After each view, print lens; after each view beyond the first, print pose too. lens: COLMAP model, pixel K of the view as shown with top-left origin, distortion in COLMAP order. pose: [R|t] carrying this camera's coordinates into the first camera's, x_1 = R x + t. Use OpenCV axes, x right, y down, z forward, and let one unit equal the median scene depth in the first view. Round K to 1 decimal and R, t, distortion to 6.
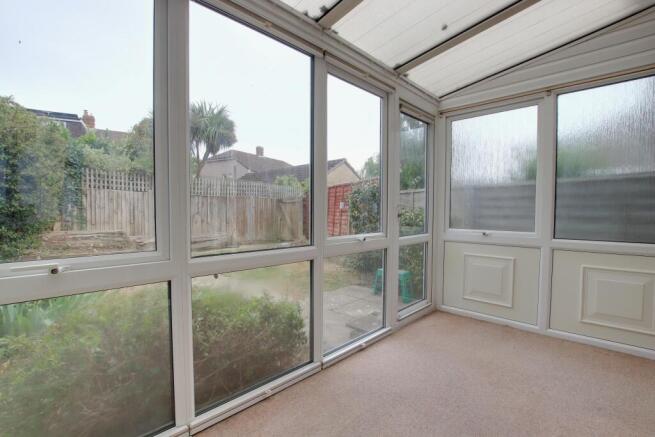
lens RADIAL K [[306.7, 0, 326.9], [0, 306.7, 220.0], [0, 0, 1]] dist [-0.006253, -0.000668]
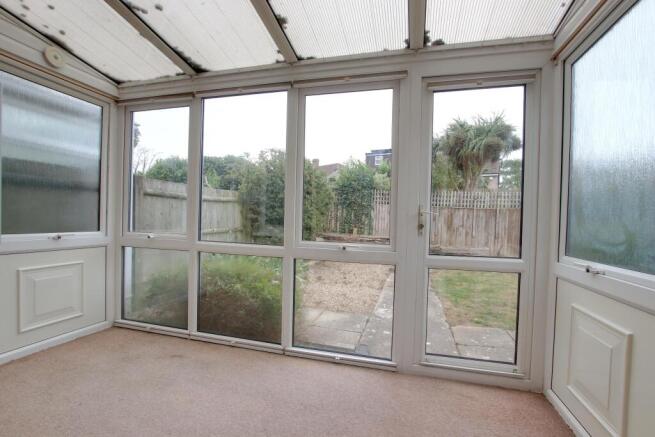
lens RADIAL K [[306.7, 0, 327.7], [0, 306.7, 219.9], [0, 0, 1]] dist [-0.006253, -0.000668]
pose [[0.492282, 0.013978, -0.870324, 0.678320], [-0.055411, 0.998346, -0.015308, -0.005315], [0.868670, 0.055762, 0.492242, 0.350096]]
